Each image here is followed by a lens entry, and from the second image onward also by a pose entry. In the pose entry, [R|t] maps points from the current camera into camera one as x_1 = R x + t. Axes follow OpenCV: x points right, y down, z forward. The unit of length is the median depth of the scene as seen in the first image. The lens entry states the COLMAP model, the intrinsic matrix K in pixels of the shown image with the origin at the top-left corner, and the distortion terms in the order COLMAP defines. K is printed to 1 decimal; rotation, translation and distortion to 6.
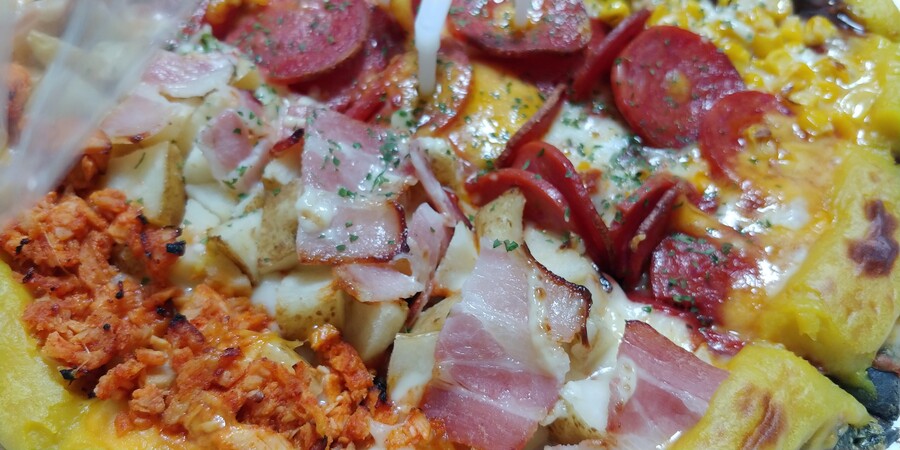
lens RADIAL K [[791.0, 0, 450.0], [0, 791.0, 225.0], [0, 0, 1]] dist [0.079858, -0.401082]
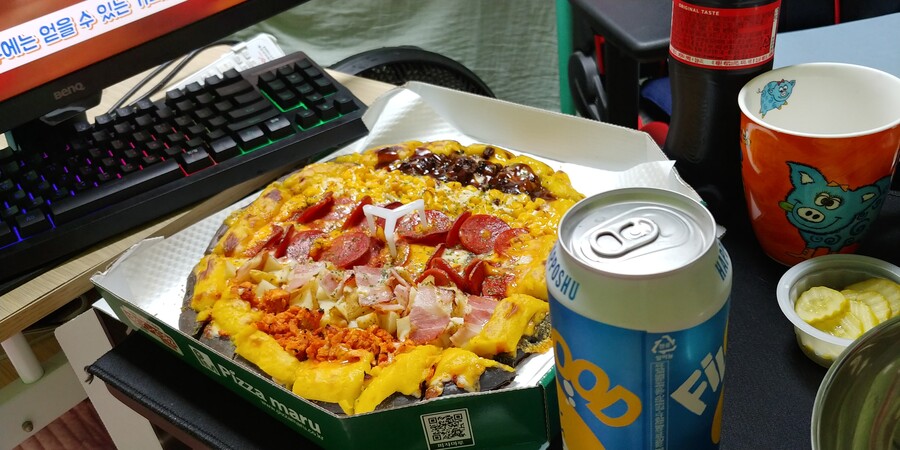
lens RADIAL K [[791.0, 0, 450.0], [0, 791.0, 225.0], [0, 0, 1]] dist [0.079858, -0.401082]
pose [[0.969711, -0.243358, 0.020912, 0.138602], [0.233273, 0.897329, -0.374679, 0.886852], [0.072416, 0.368208, 0.926919, -1.725841]]
